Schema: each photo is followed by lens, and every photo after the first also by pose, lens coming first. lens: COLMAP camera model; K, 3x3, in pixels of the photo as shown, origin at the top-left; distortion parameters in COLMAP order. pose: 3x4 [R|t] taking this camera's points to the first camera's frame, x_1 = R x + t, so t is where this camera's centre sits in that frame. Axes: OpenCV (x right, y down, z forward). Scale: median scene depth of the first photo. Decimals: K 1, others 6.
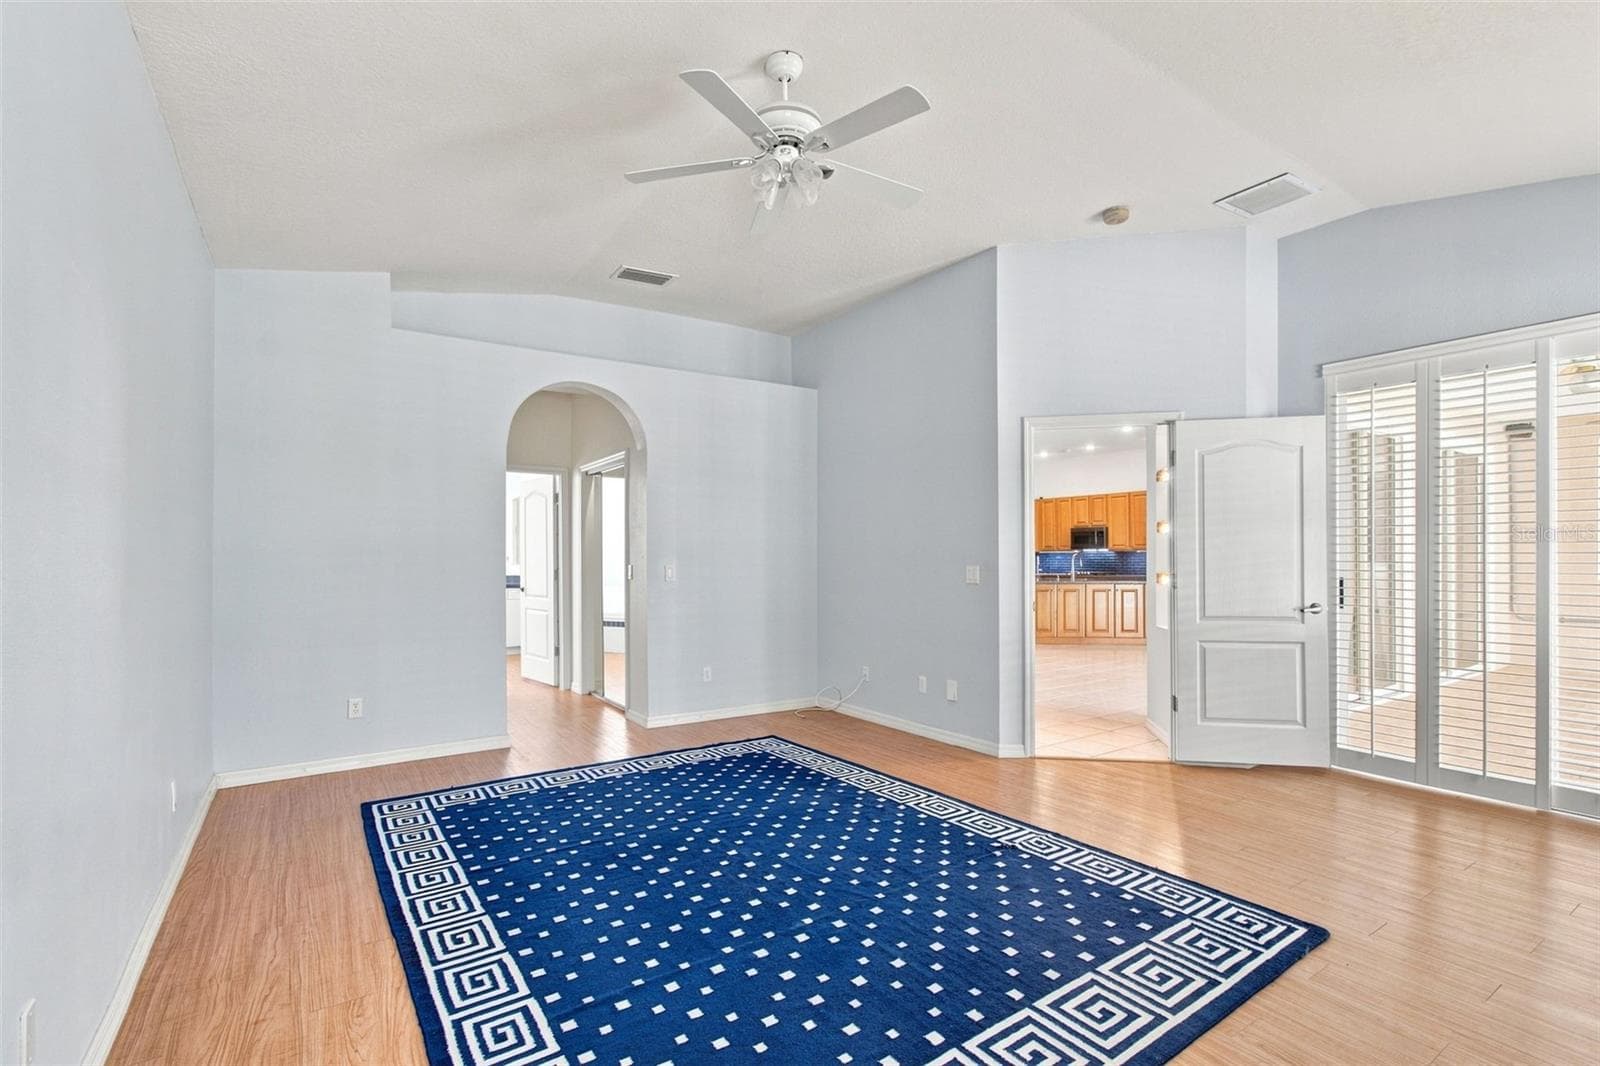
lens RADIAL K [[743.2, 0, 835.0], [0, 743.2, 568.0], [0, 0, 1]] dist [0.002646, 0.002426]
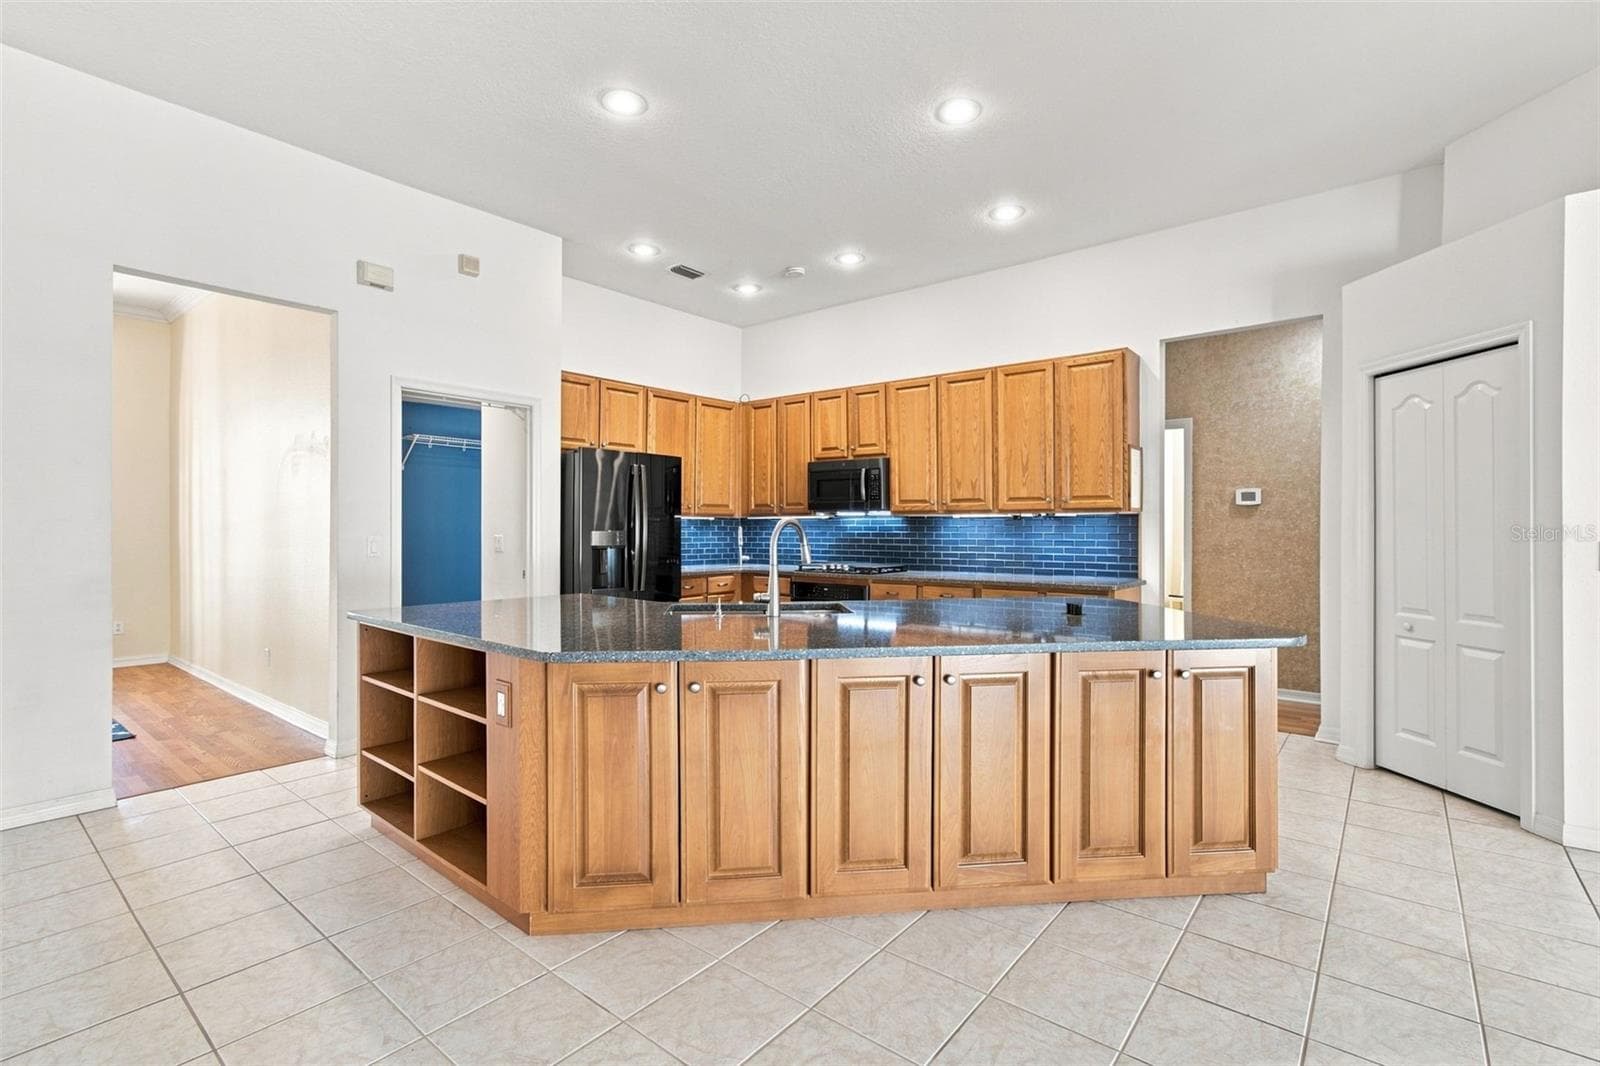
lens RADIAL K [[743.2, 0, 814.0], [0, 743.2, 527.1], [0, 0, 1]] dist [0.002646, 0.002426]
pose [[0.965371, 0.002885, 0.260865, 0.216798], [0.002347, 0.999802, -0.019745, -0.008216], [-0.260871, 0.019673, 0.965173, 0.608440]]
